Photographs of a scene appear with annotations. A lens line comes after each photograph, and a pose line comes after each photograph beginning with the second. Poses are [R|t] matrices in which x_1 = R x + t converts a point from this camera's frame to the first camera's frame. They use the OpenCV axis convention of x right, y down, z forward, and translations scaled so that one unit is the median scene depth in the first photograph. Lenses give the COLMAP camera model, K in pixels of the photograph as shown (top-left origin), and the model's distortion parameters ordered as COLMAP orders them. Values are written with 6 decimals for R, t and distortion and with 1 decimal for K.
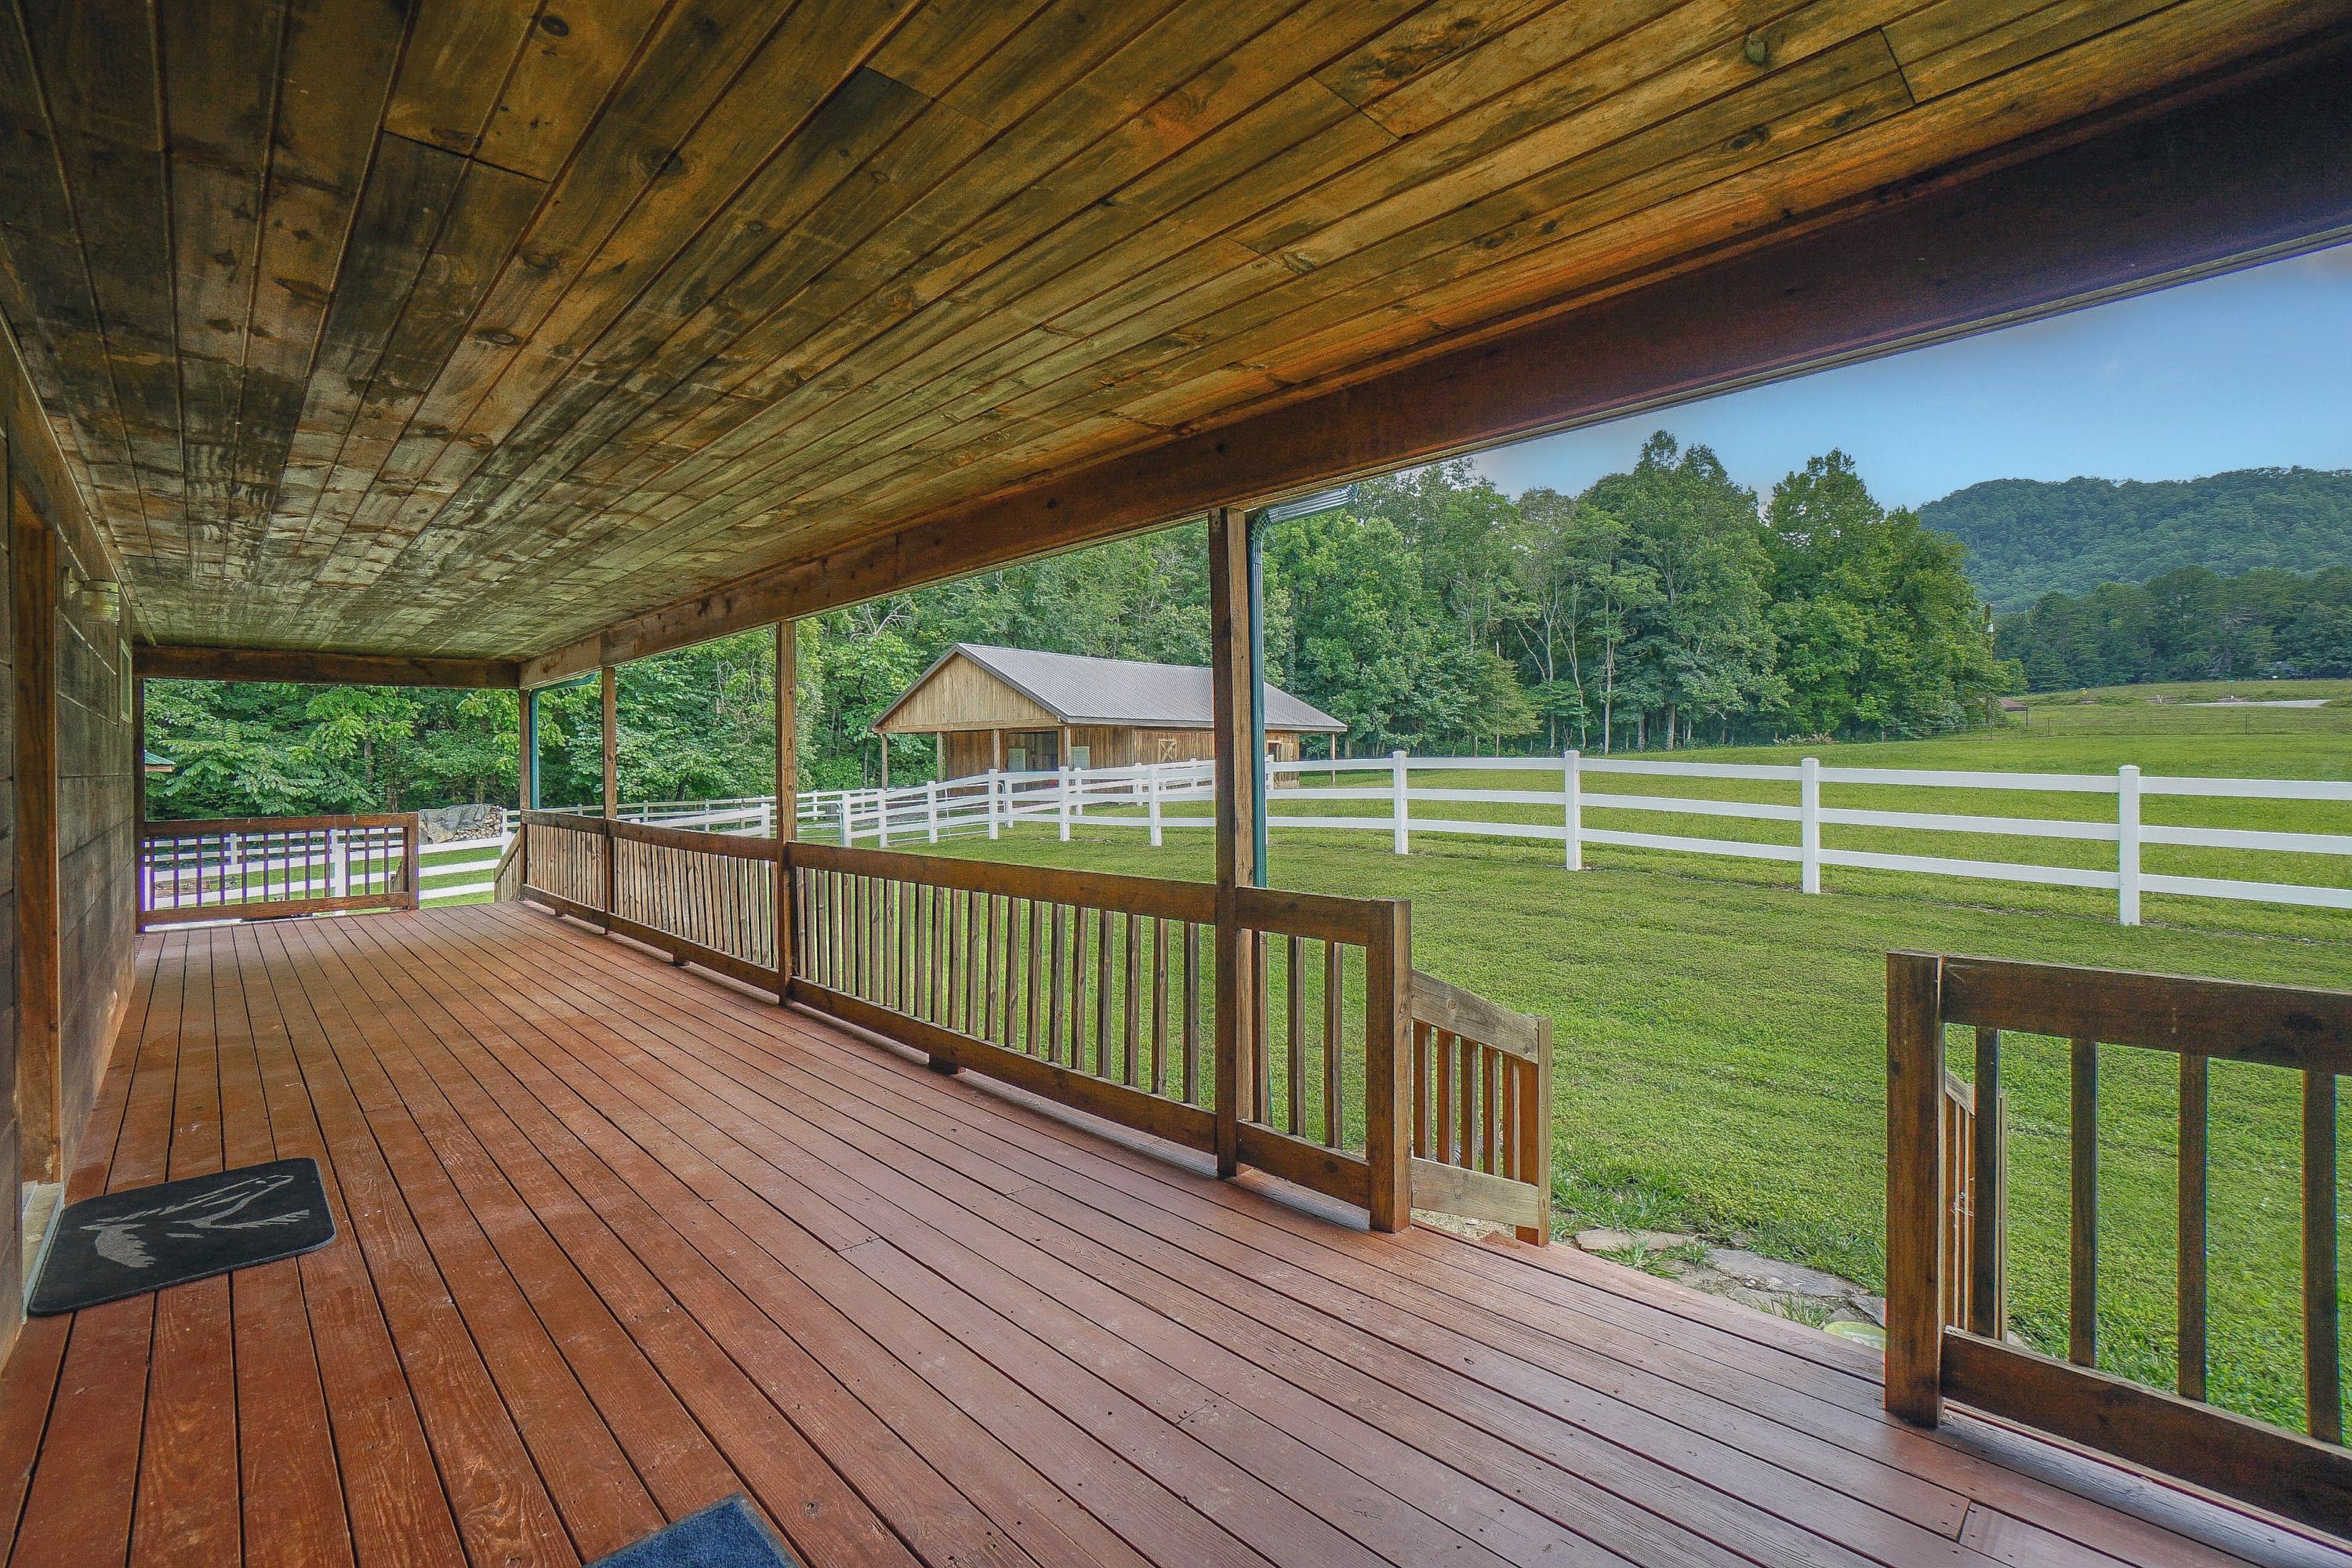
lens RADIAL K [[1094.1, 0, 1175.4], [0, 1094.1, 741.1], [0, 0, 1]] dist [-0.045685, 0.019128]
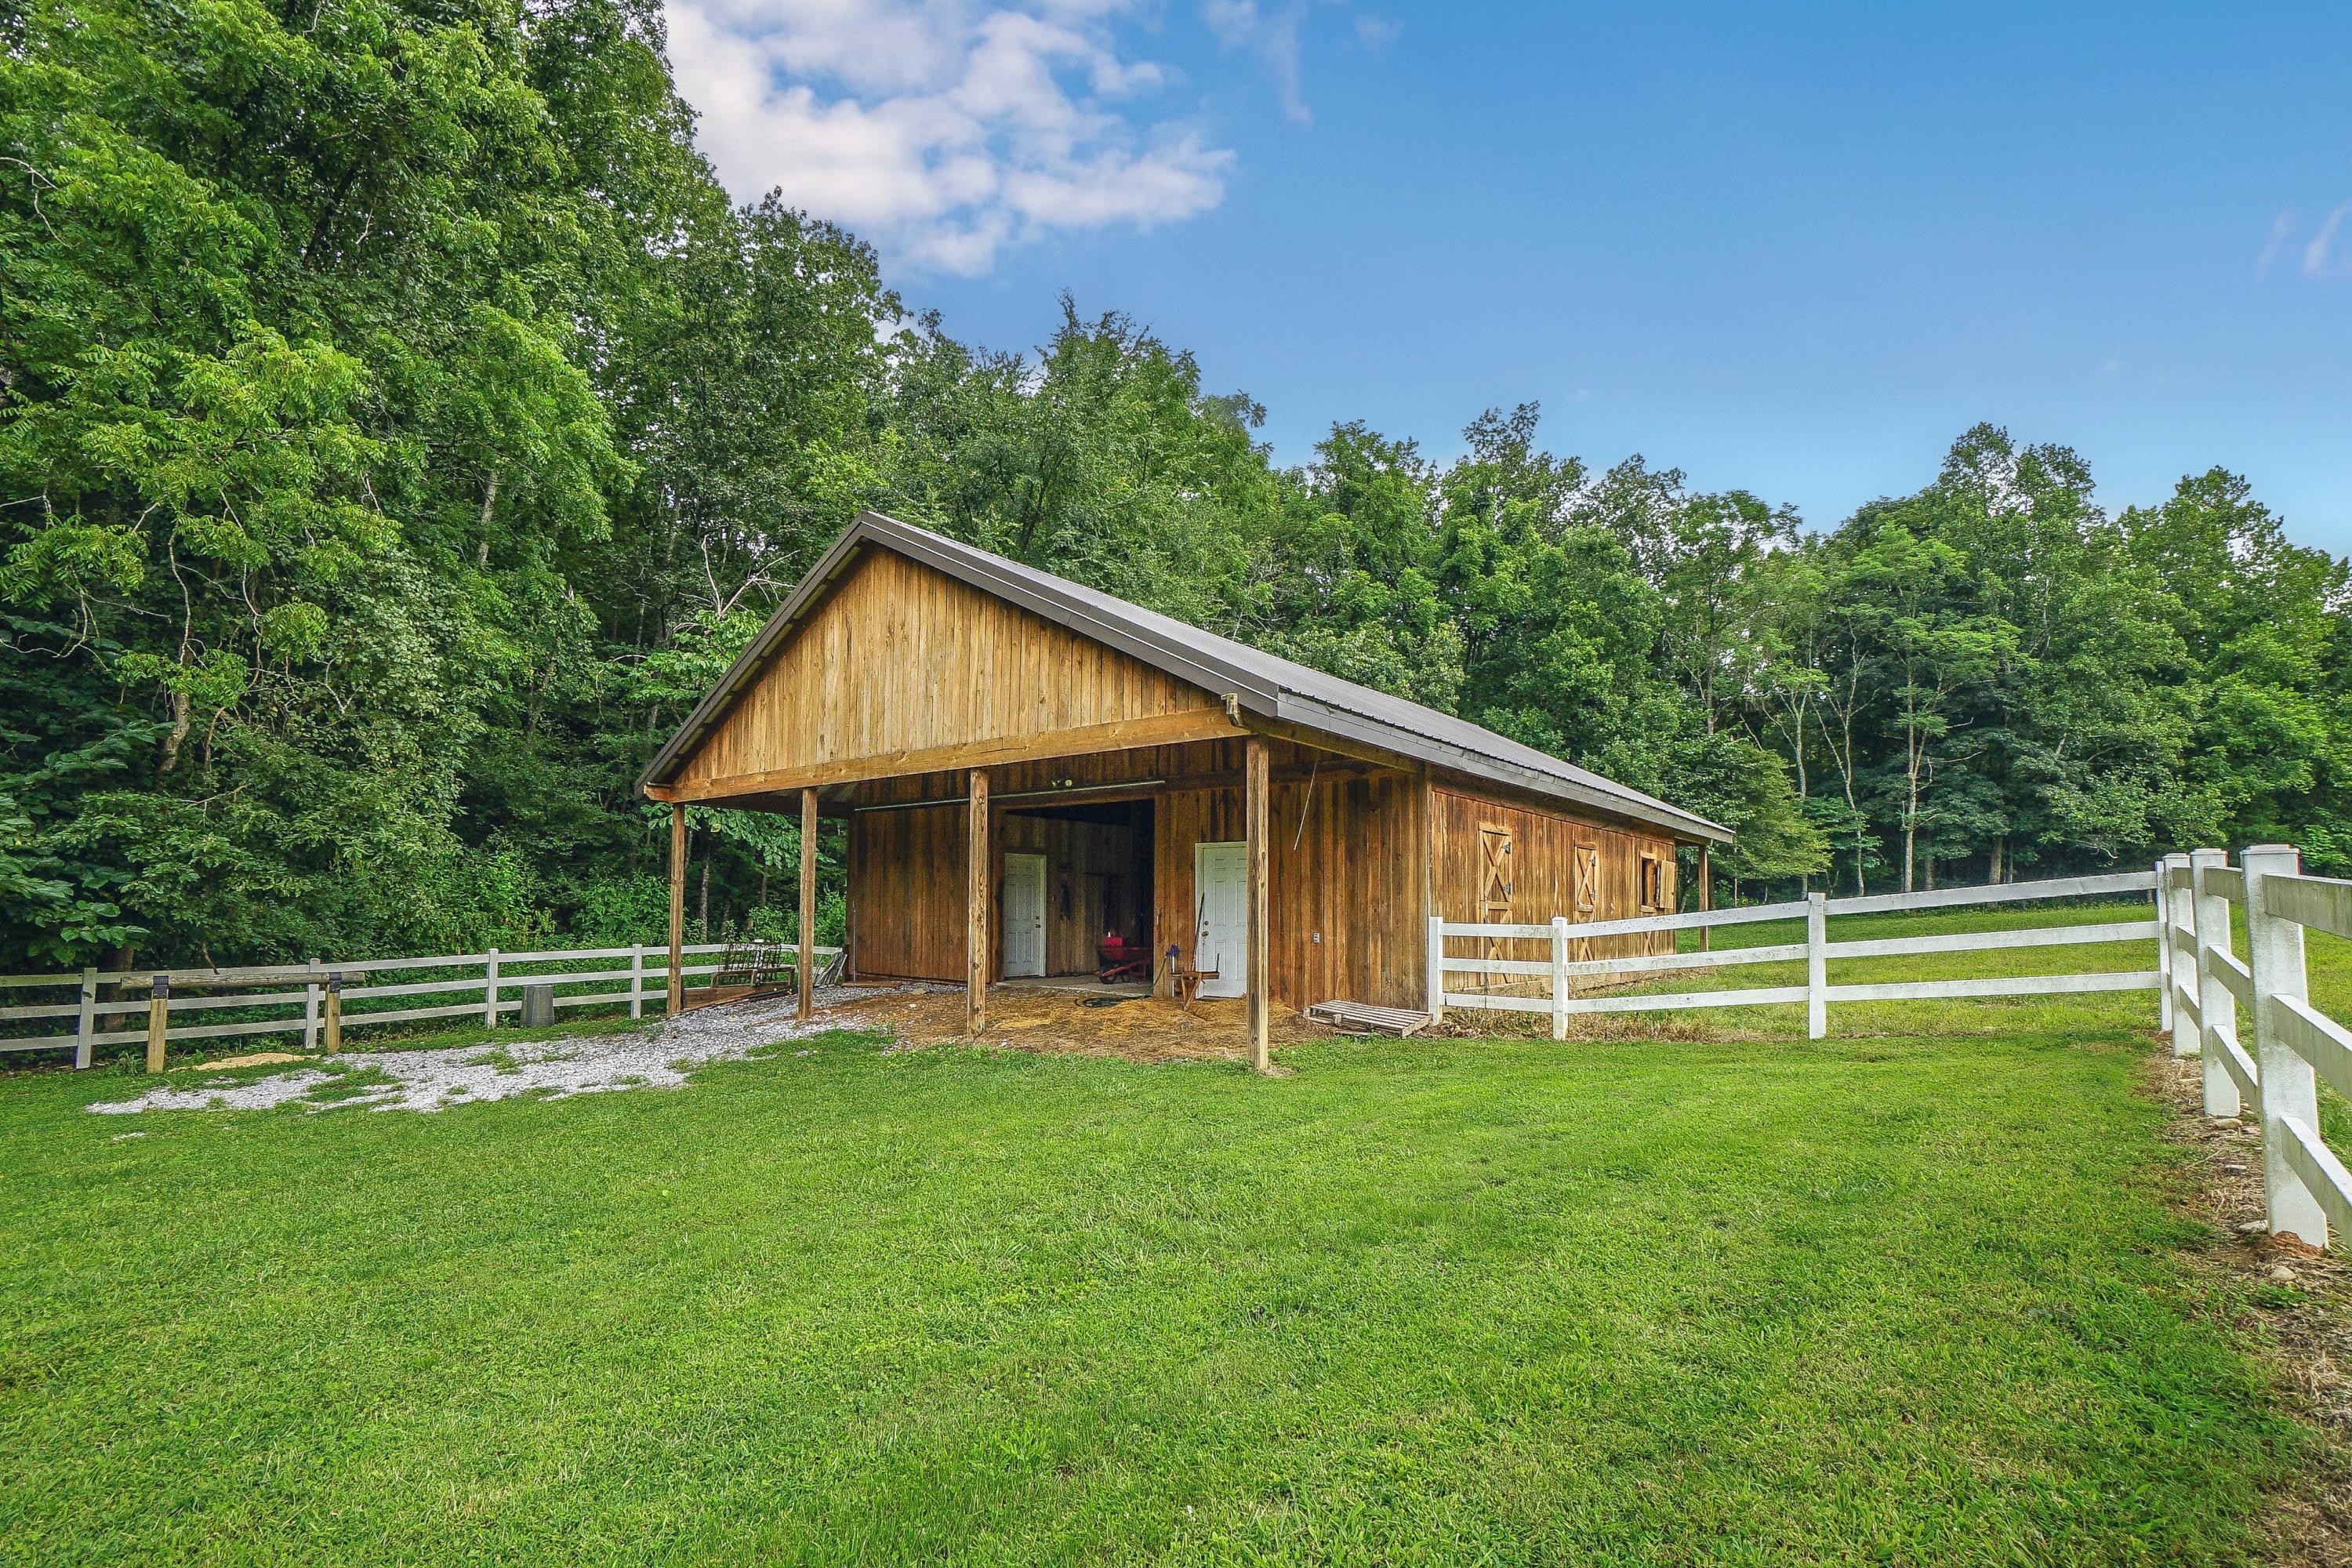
lens RADIAL K [[1144.8, 0, 1150.2], [0, 1144.8, 794.6], [0, 0, 1]] dist [-0.073149, 0.032946]
pose [[0.999646, 0.026532, -0.001858, -0.123942], [-0.026596, 0.996295, -0.081782, 0.021925], [-0.000319, 0.081803, 0.996648, 0.733950]]
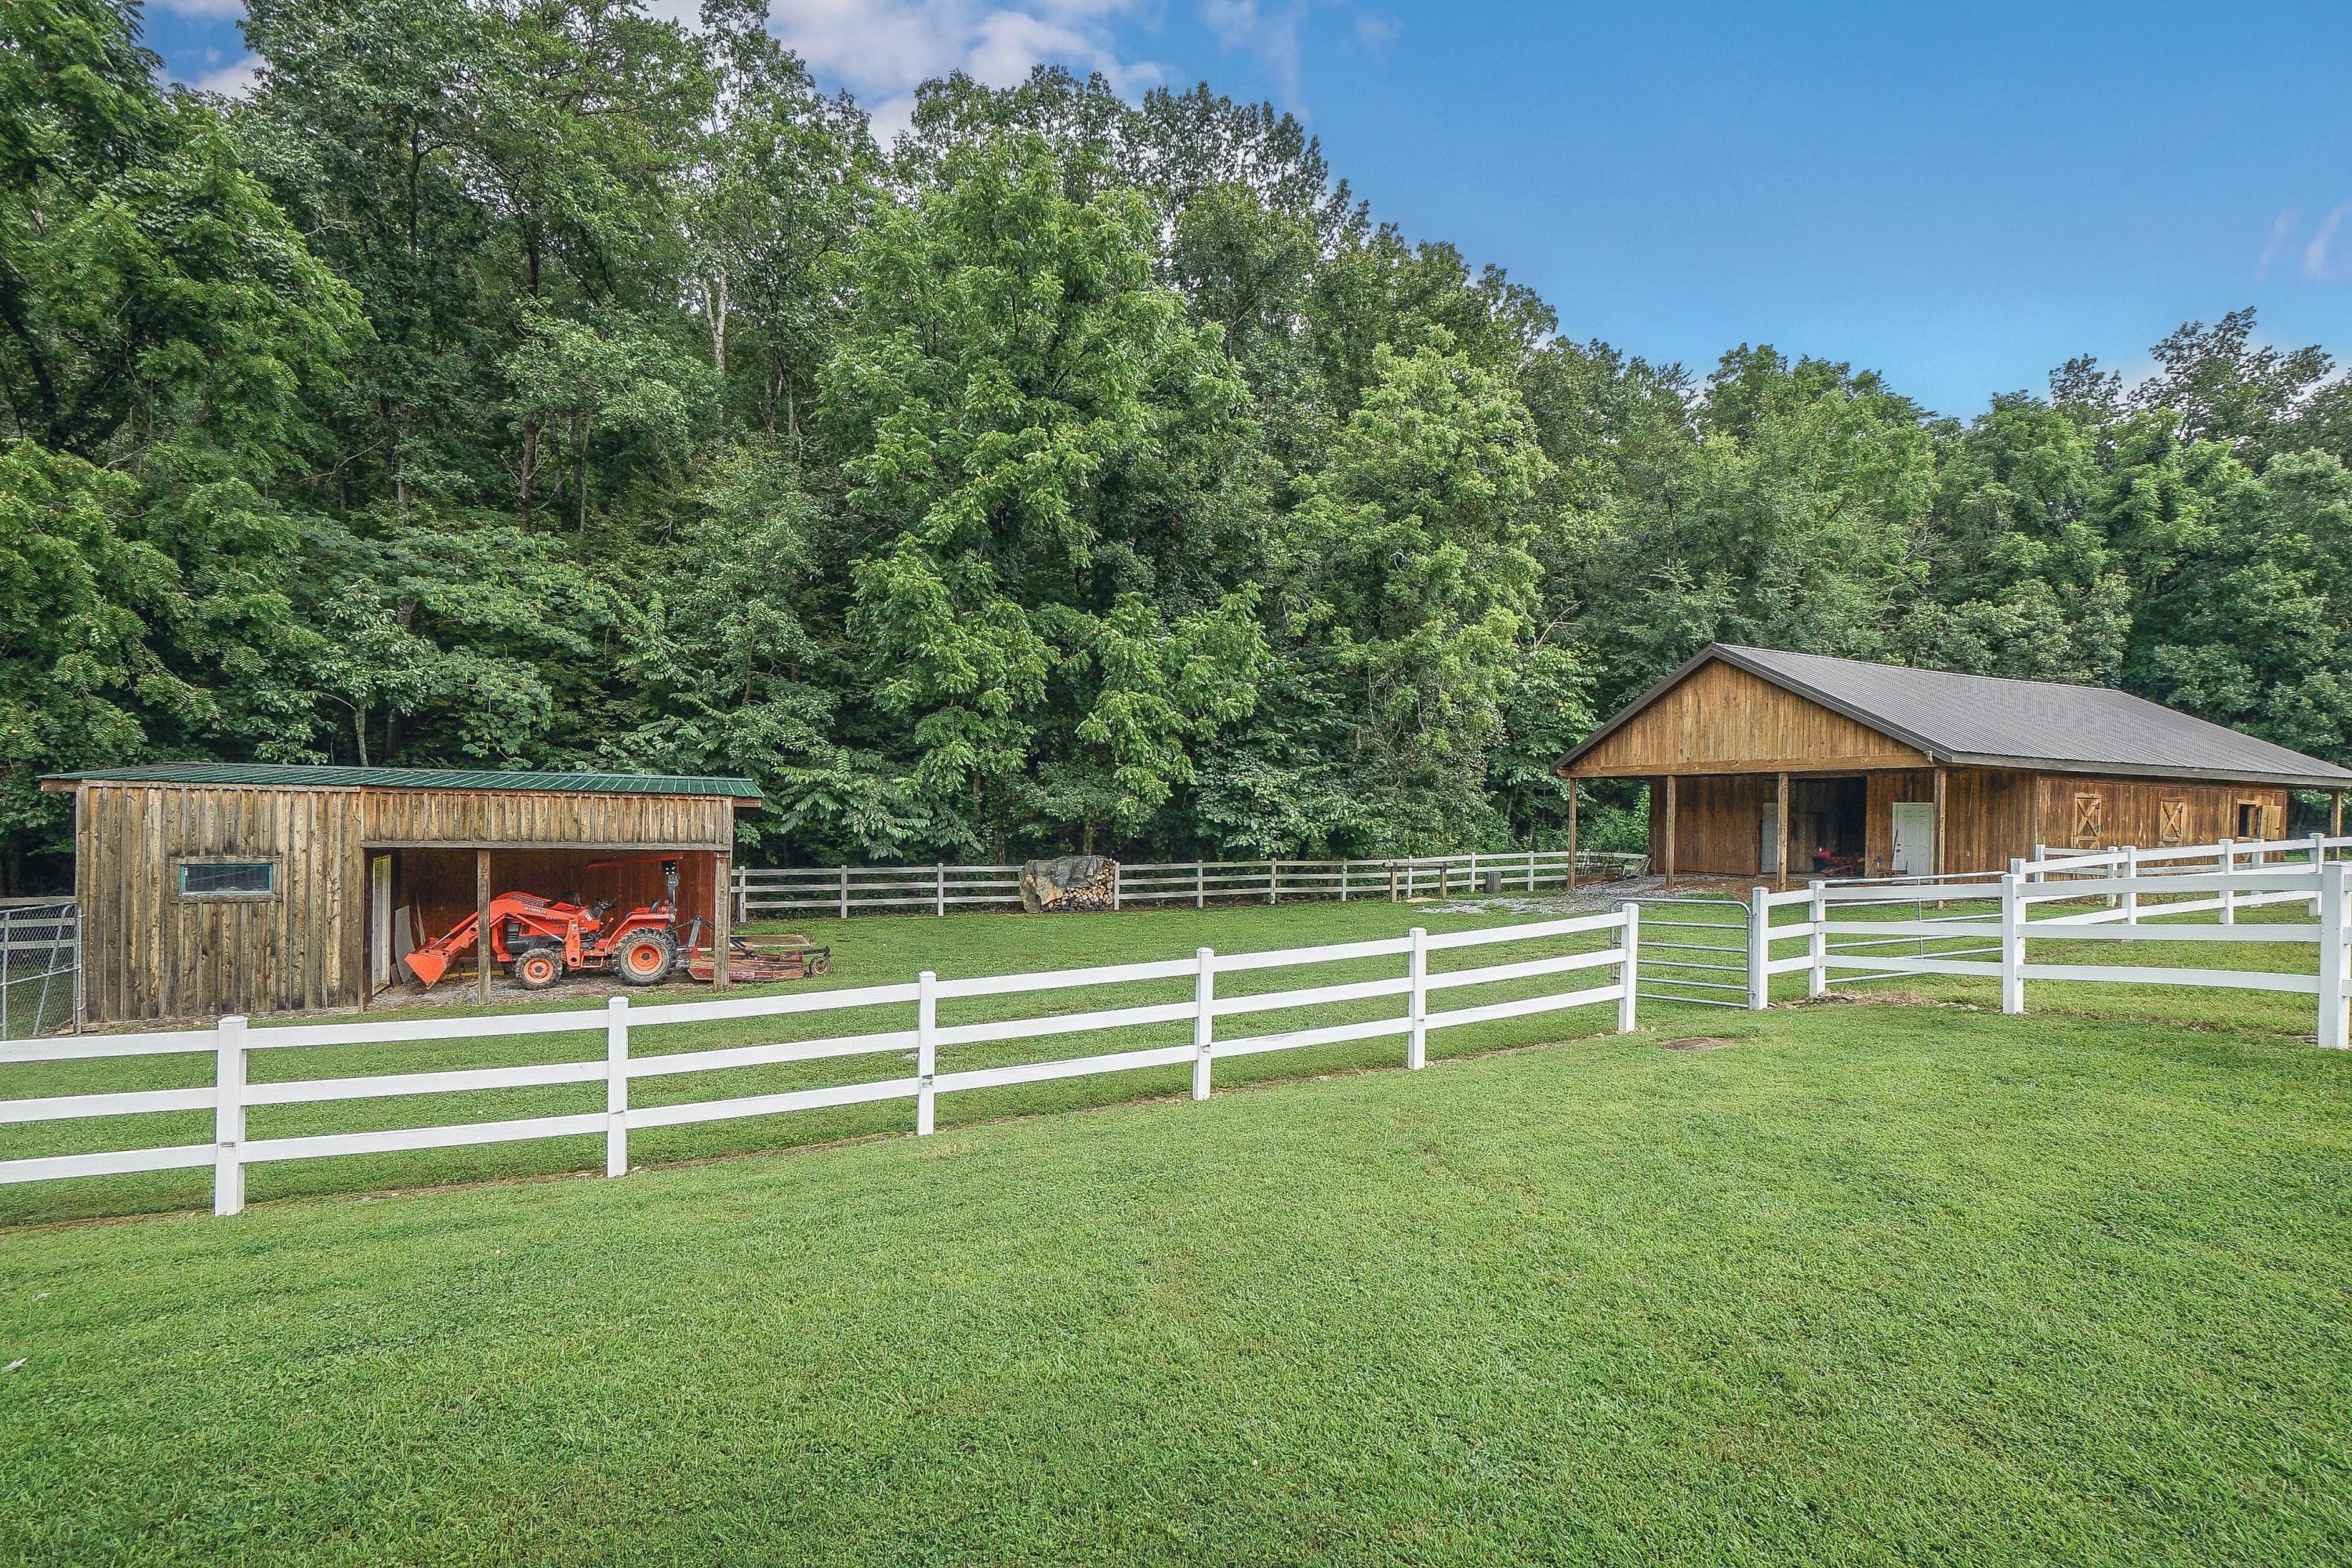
lens RADIAL K [[1144.8, 0, 1150.2], [0, 1144.8, 794.6], [0, 0, 1]] dist [-0.073149, 0.032946]
pose [[0.880958, 0.023727, -0.472600, -0.193371], [-0.021406, 0.999718, 0.010288, 0.003514], [0.472711, 0.001053, 0.881217, 0.253783]]
